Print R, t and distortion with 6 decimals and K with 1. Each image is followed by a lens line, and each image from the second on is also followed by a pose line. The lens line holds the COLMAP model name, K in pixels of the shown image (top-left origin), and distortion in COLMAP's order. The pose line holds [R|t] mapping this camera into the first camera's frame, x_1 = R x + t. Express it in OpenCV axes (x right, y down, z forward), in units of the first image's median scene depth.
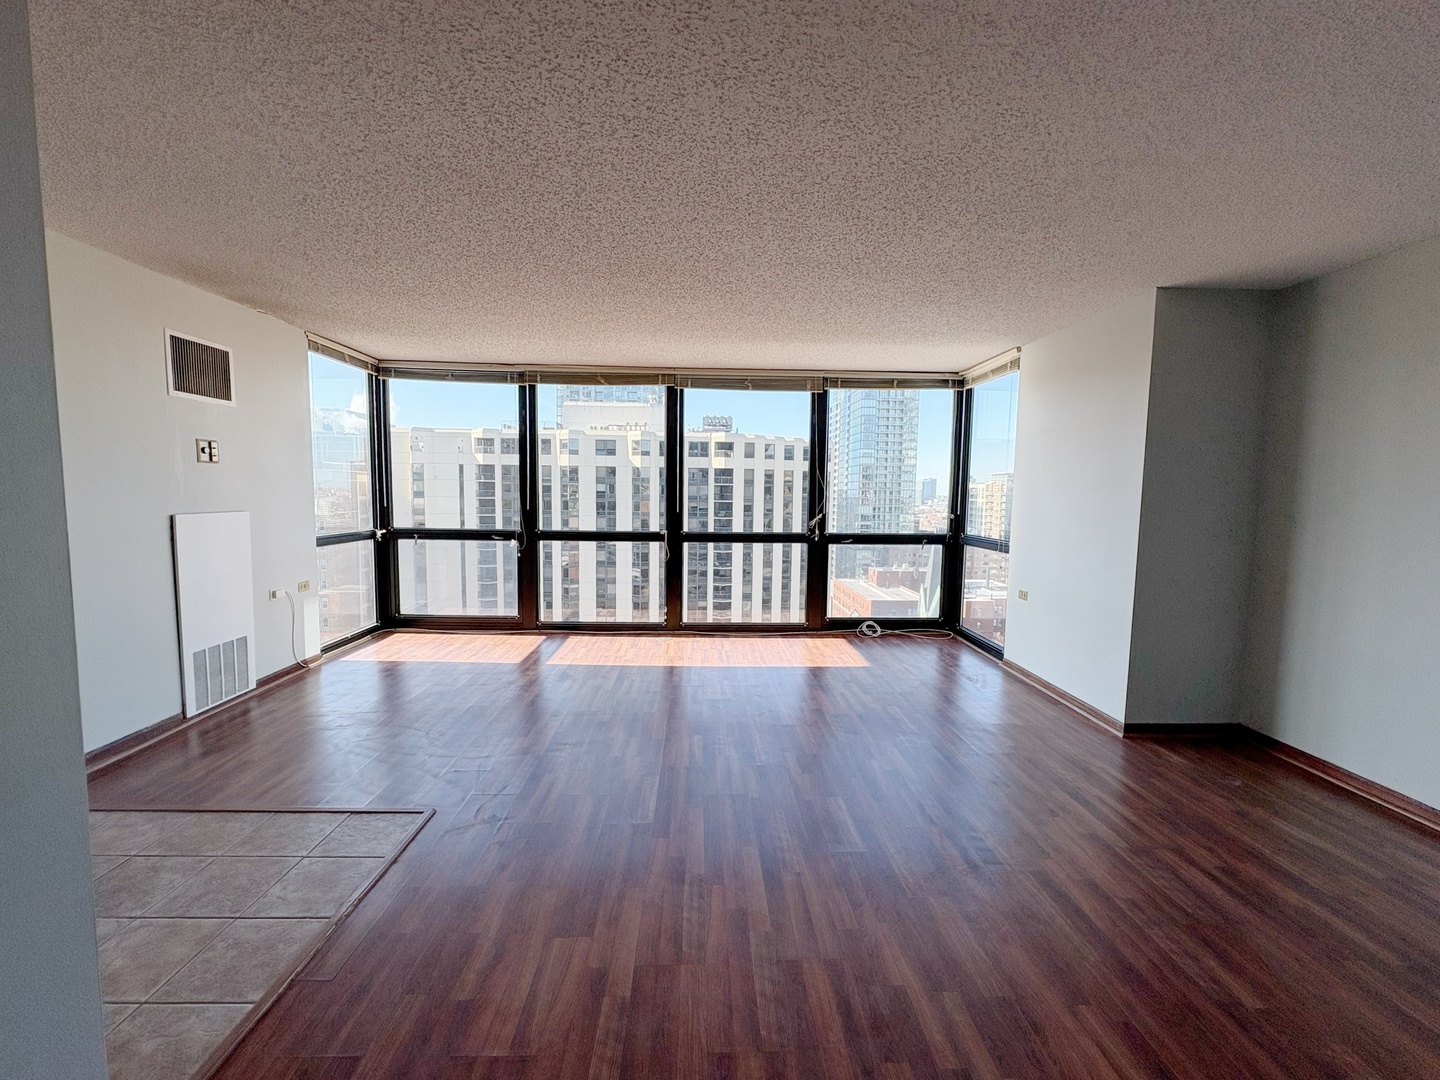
lens RADIAL K [[591.3, 0, 719.0], [0, 591.3, 538.0], [0, 0, 1]] dist [0.001141, -0.000011]
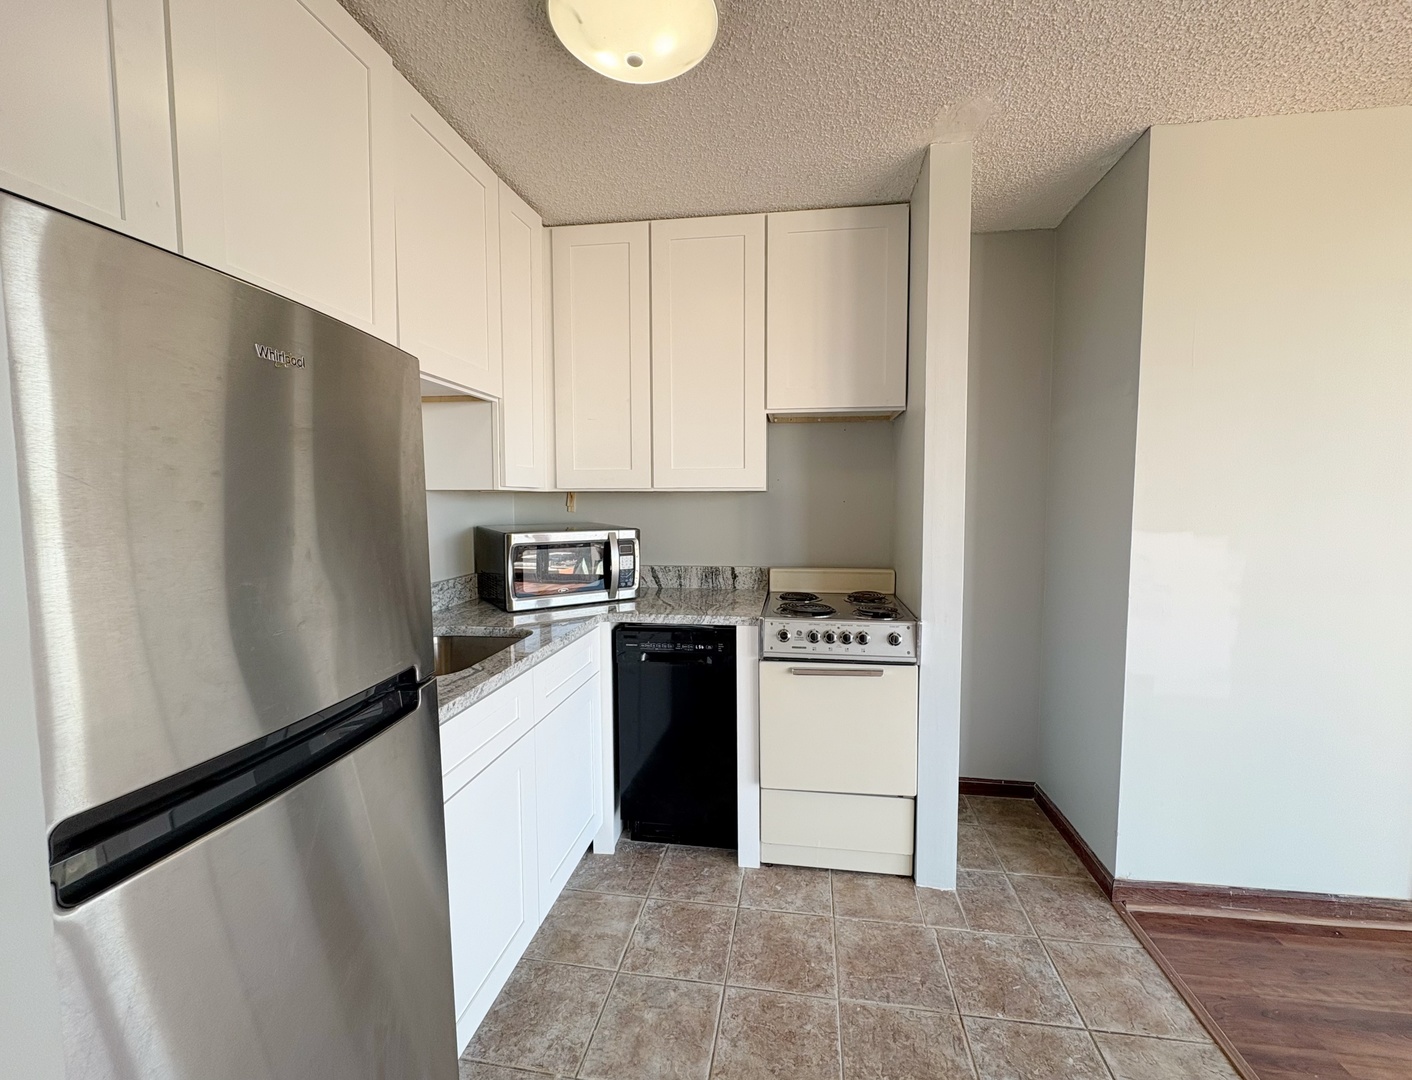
lens RADIAL K [[586.6, 0, 721.5], [0, 586.6, 535.9], [0, 0, 1]] dist [0.000437, -0.000125]
pose [[-0.162035, 0.053020, -0.985360, -0.279777], [-0.078068, 0.994737, 0.066363, -0.037617], [0.983692, 0.087678, -0.157043, 0.425676]]
